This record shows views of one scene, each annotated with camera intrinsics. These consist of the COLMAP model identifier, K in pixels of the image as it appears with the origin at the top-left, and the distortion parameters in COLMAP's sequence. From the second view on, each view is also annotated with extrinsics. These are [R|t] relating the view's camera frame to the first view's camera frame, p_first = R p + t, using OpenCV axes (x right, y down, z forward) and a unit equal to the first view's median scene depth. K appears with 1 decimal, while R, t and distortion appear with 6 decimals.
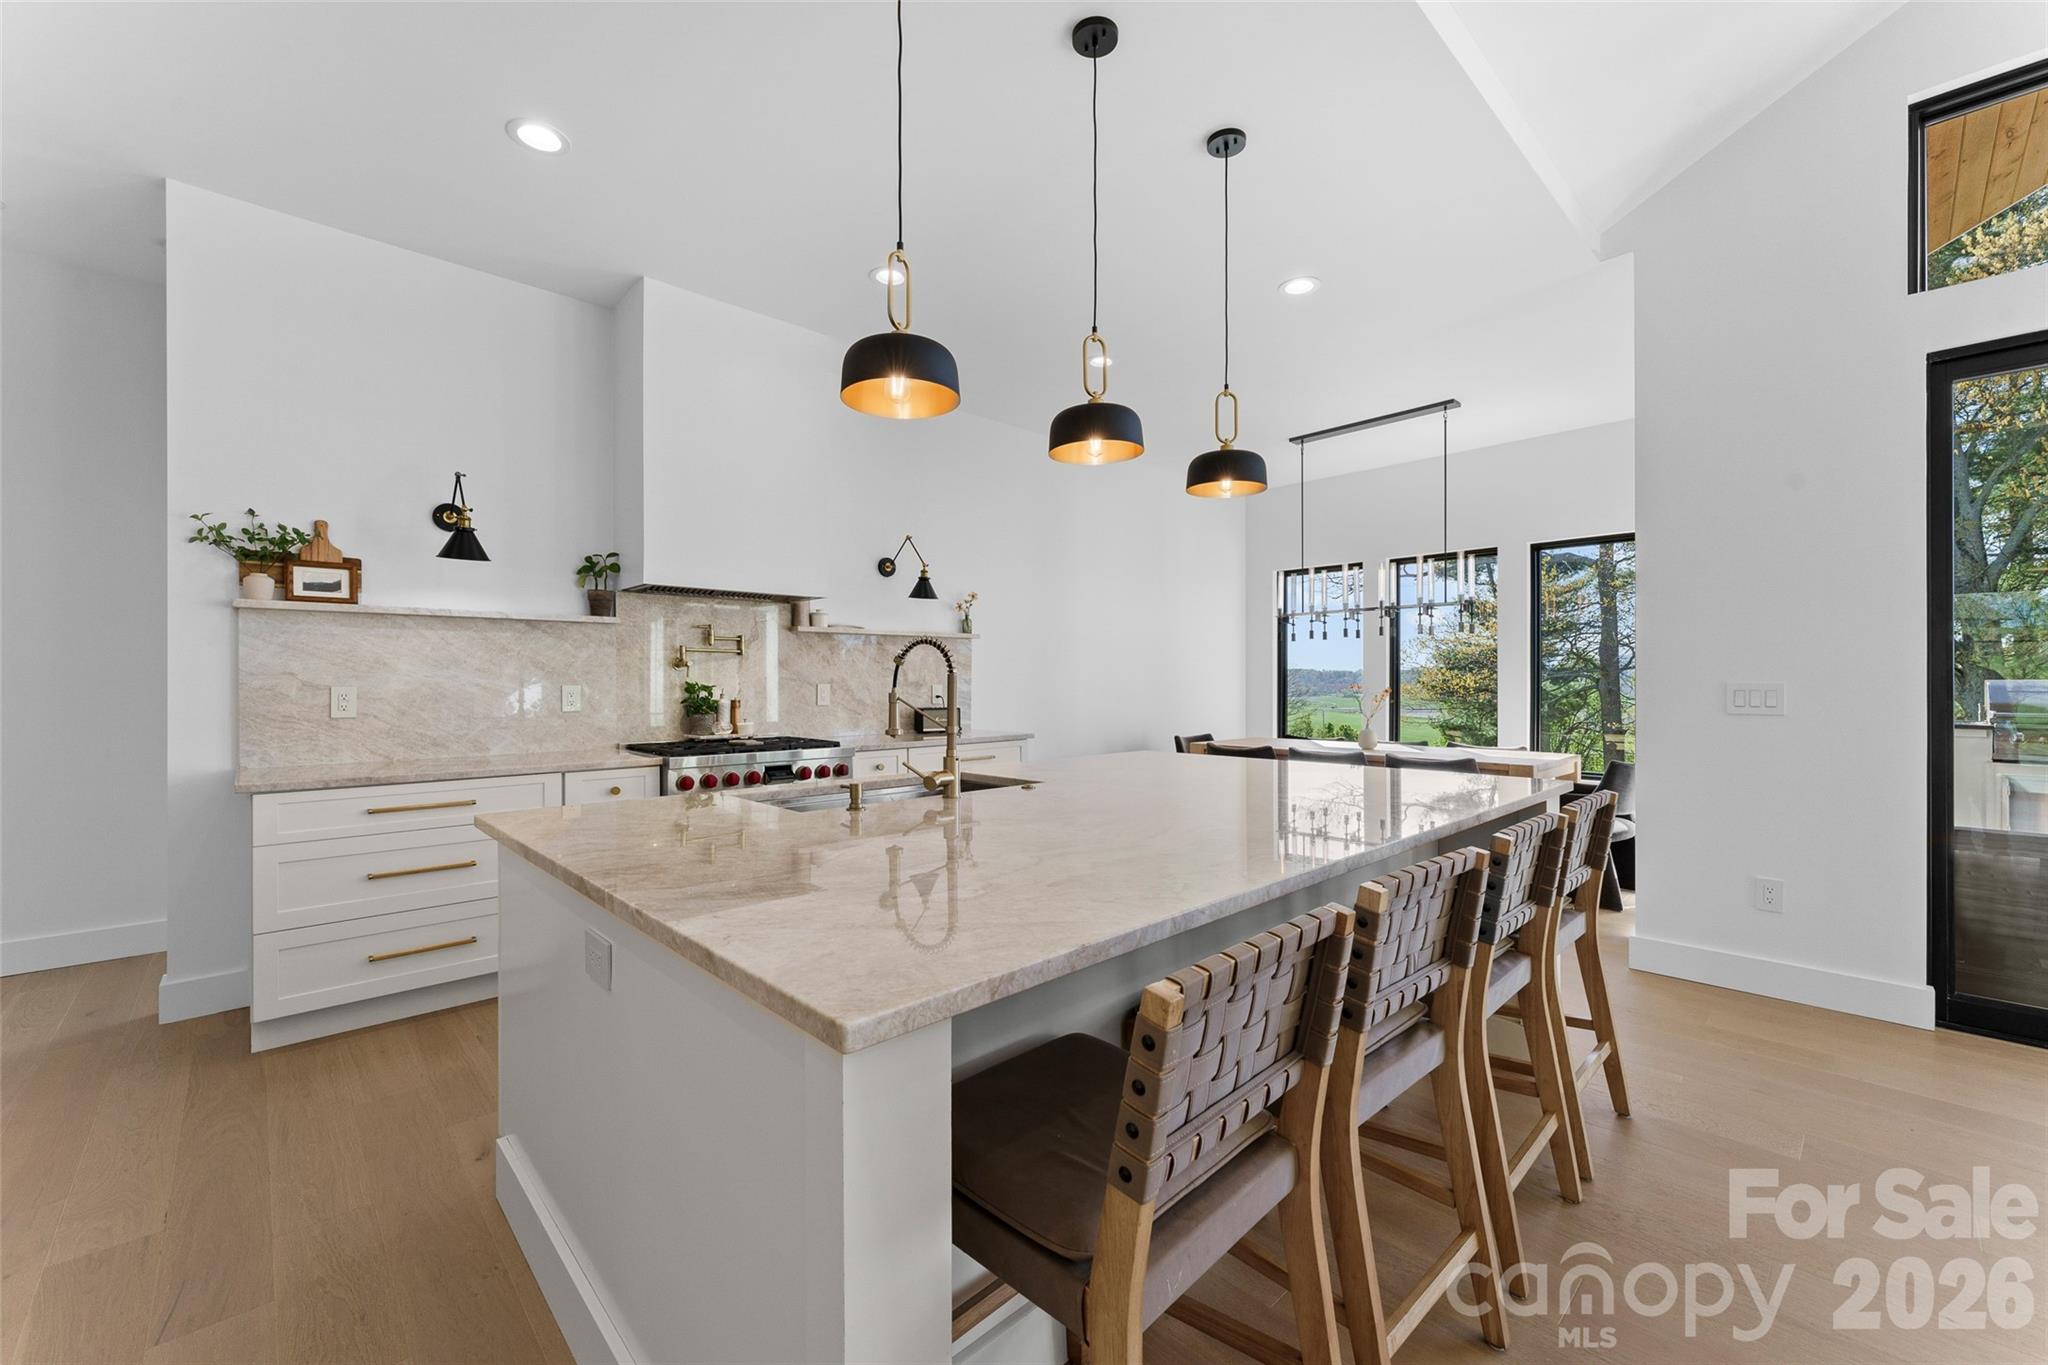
lens RADIAL K [[830.2, 0, 1036.6], [0, 830.2, 684.3], [0, 0, 1]] dist [0.001908, 0.000198]
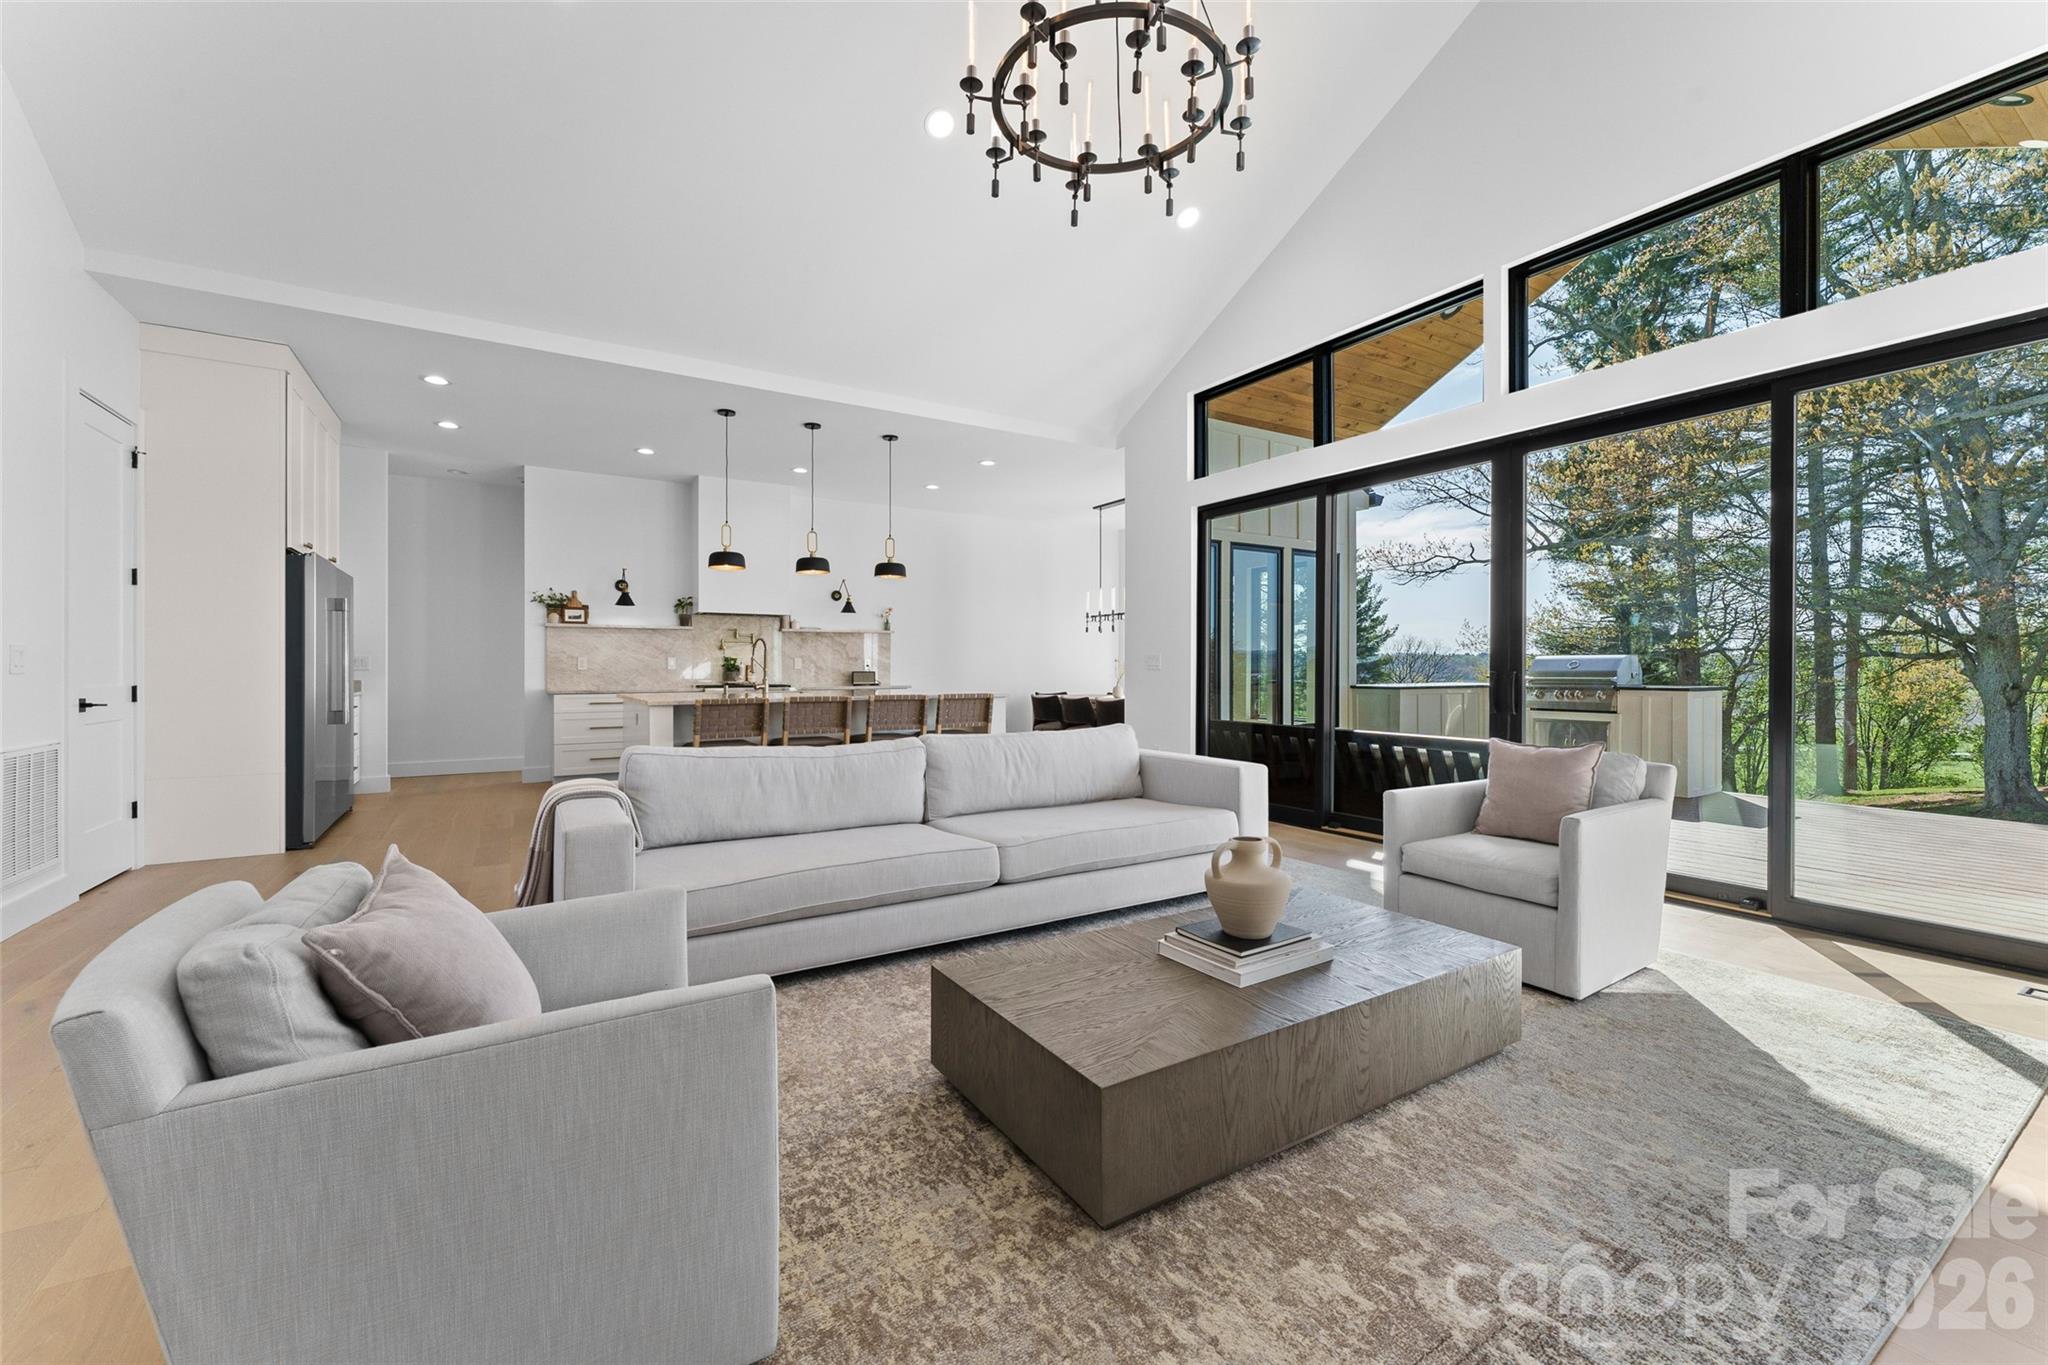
lens RADIAL K [[830.2, 0, 1022.3], [0, 830.2, 671.5], [0, 0, 1]] dist [0.001908, 0.000198]
pose [[0.978300, 0.002453, -0.207180, 0.919528], [-0.001725, 0.999992, 0.003693, 0.031693], [0.207188, -0.003255, 0.978296, -1.098811]]
